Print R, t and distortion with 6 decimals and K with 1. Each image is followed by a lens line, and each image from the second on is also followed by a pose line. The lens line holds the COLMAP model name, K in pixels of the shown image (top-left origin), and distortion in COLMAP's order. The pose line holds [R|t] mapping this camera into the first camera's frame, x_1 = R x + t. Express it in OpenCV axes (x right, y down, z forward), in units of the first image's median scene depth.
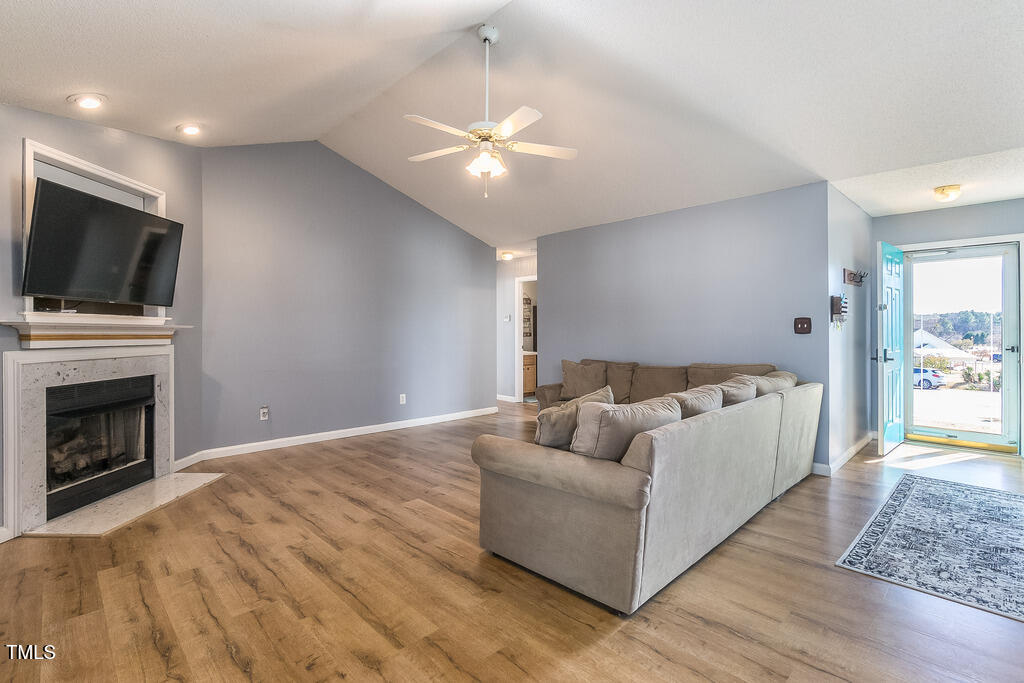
lens RADIAL K [[476.6, 0, 505.5], [0, 476.6, 333.4], [0, 0, 1]] dist [-0.003403, 0.000026]
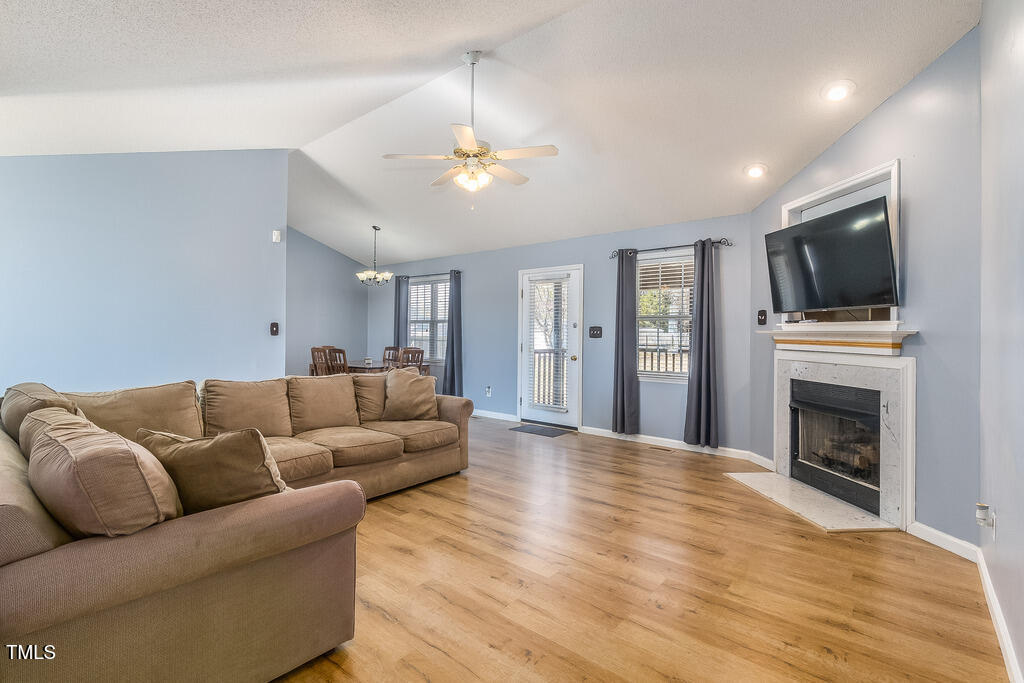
lens RADIAL K [[476.6, 0, 507.4], [0, 476.6, 338.1], [0, 0, 1]] dist [-0.003403, 0.000026]
pose [[-0.994529, -0.008743, -0.104096, -0.011462], [-0.010047, 0.999877, 0.012007, -0.010038], [0.103979, 0.012988, -0.994495, 2.146199]]
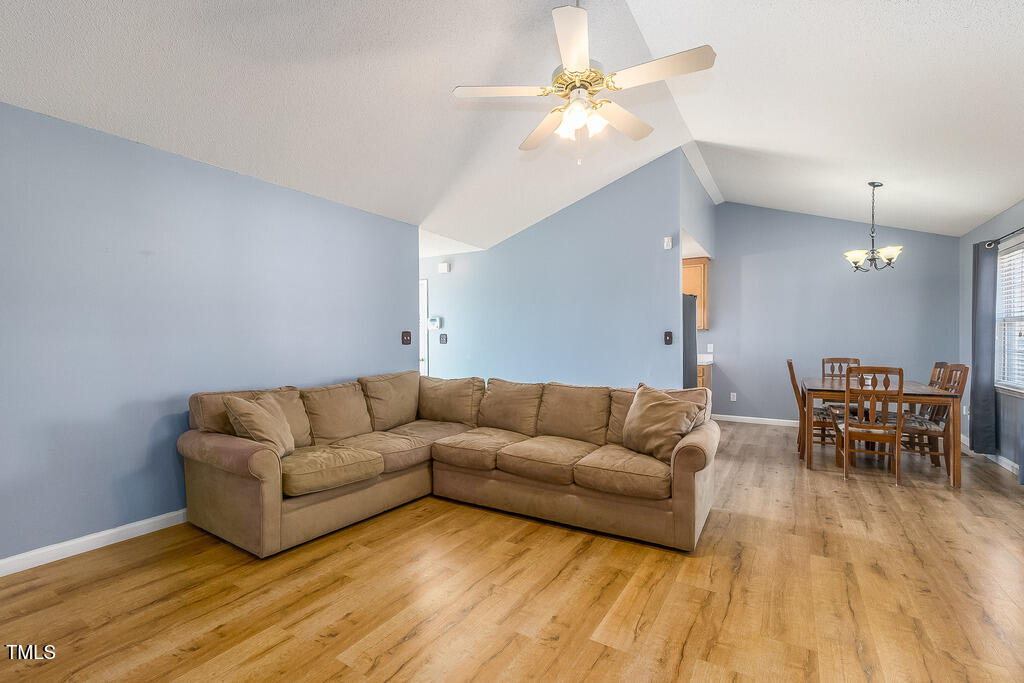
lens RADIAL K [[452.4, 0, 504.6], [0, 452.4, 344.3], [0, 0, 1]] dist [-0.000825, 0.000847]
pose [[-0.236804, -0.005677, 0.971541, -0.742681], [0.008429, 0.999933, 0.007898, -0.009335], [-0.971521, 0.010059, -0.236741, 1.334796]]
